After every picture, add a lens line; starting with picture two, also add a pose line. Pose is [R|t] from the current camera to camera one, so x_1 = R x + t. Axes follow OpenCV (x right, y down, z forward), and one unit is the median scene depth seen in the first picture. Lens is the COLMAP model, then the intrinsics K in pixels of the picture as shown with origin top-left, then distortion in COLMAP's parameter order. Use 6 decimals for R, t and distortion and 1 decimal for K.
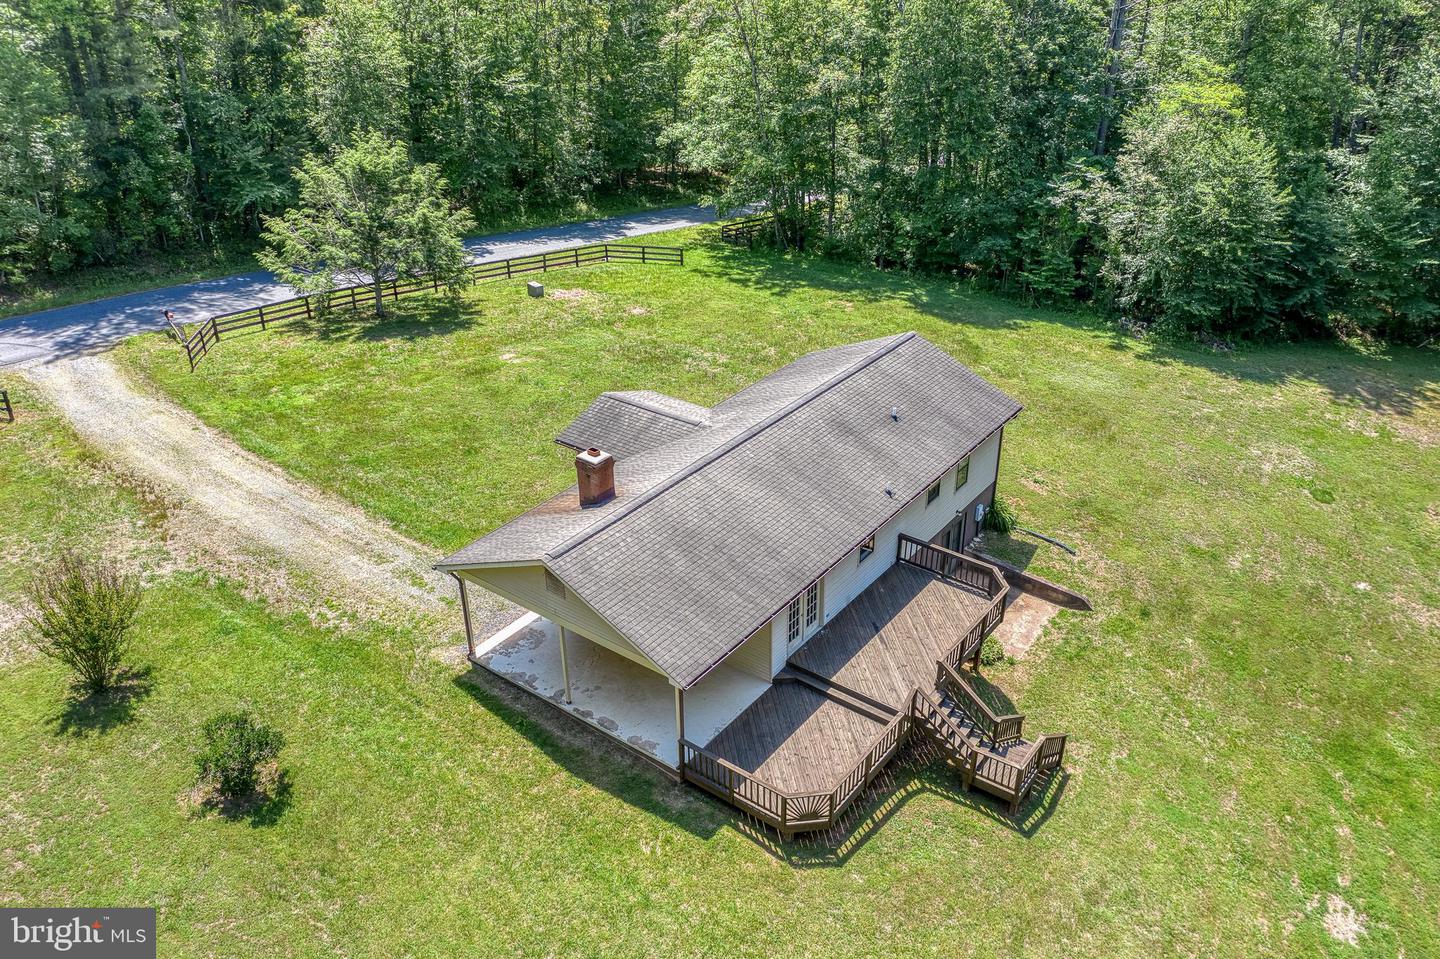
lens RADIAL K [[1100.3, 0, 724.4], [0, 1100.3, 476.7], [0, 0, 1]] dist [-0.033844, 0.009412]
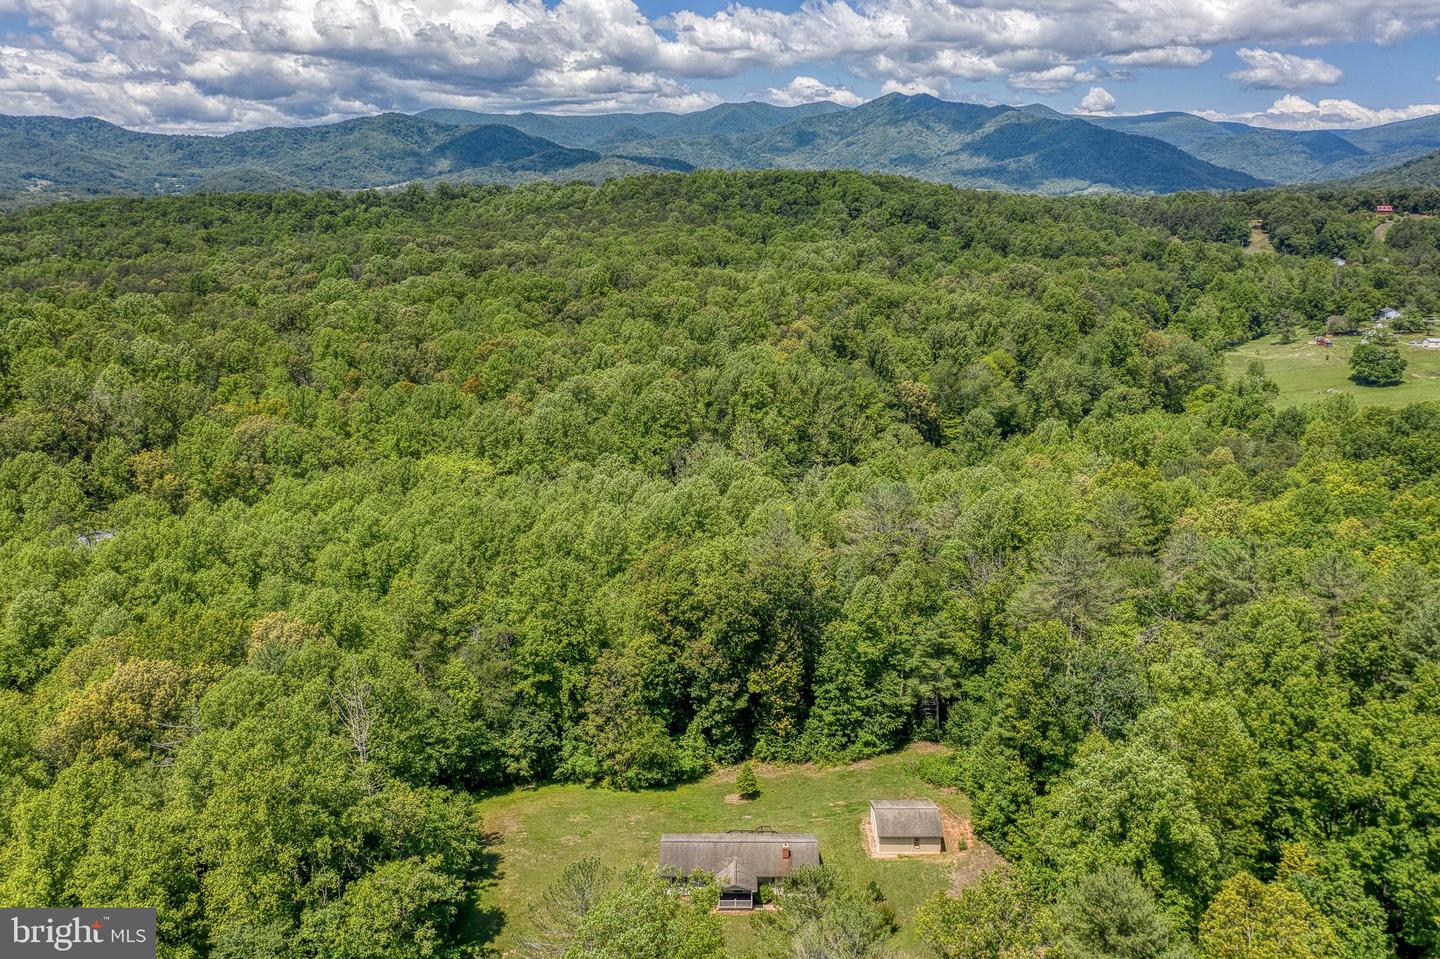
lens RADIAL K [[1079.2, 0, 720.0], [0, 1079.2, 479.5], [0, 0, 1]] dist [-0.003732, -0.000600]
pose [[-0.604546, -0.176207, 0.776837, -2.209261], [0.385933, 0.788332, 0.479154, -2.410284], [-0.696835, 0.589478, -0.408579, 1.525868]]
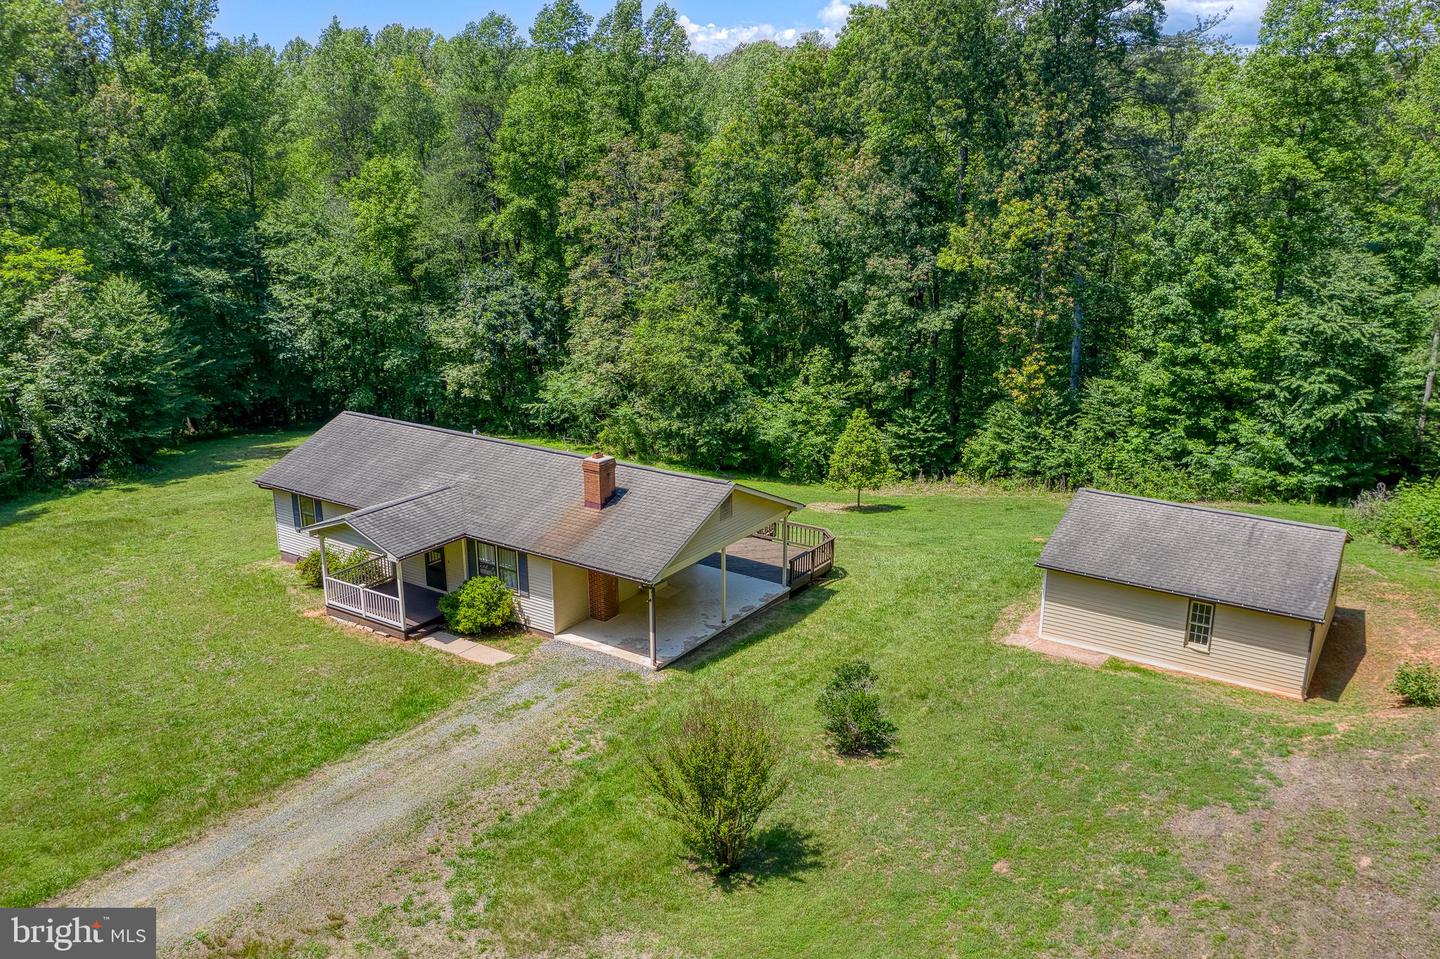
lens RADIAL K [[1100.3, 0, 724.4], [0, 1100.3, 476.7], [0, 0, 1]] dist [-0.033844, 0.009412]
pose [[-0.066735, -0.252989, 0.965165, -0.923581], [0.475073, 0.842579, 0.253705, -0.172074], [-0.877412, 0.475454, 0.063959, 0.612232]]
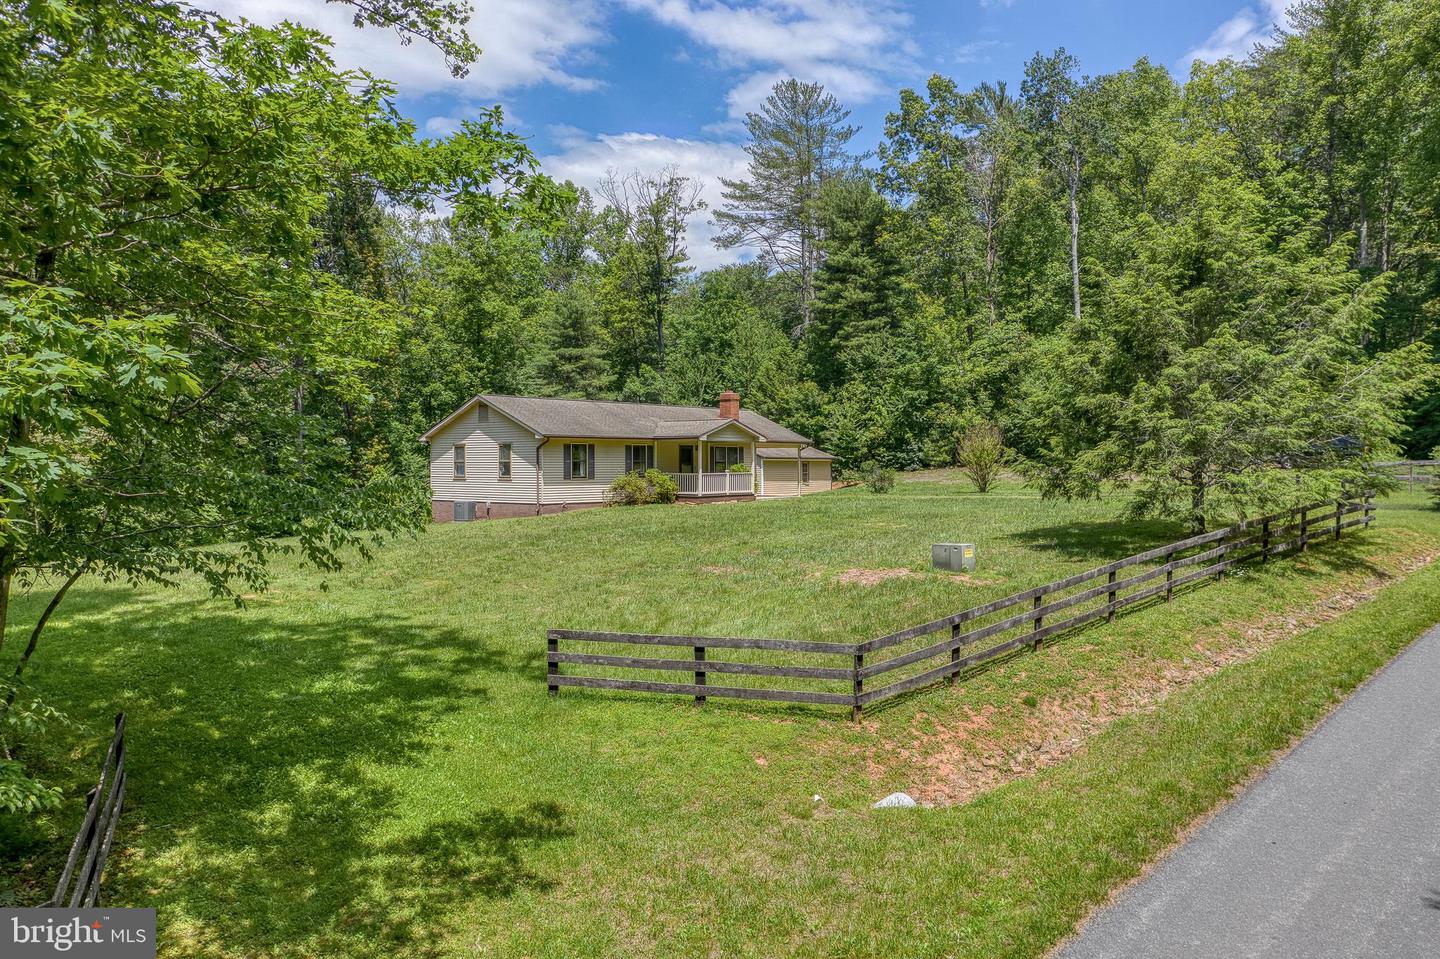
lens RADIAL K [[1129.5, 0, 713.5], [0, 1129.5, 479.0], [0, 0, 1]] dist [-0.035586, -0.001887]
pose [[-0.997836, 0.024480, 0.061023, -0.161864], [0.051123, 0.872499, 0.485934, -0.624881], [-0.041347, 0.488003, -0.871862, 2.062216]]
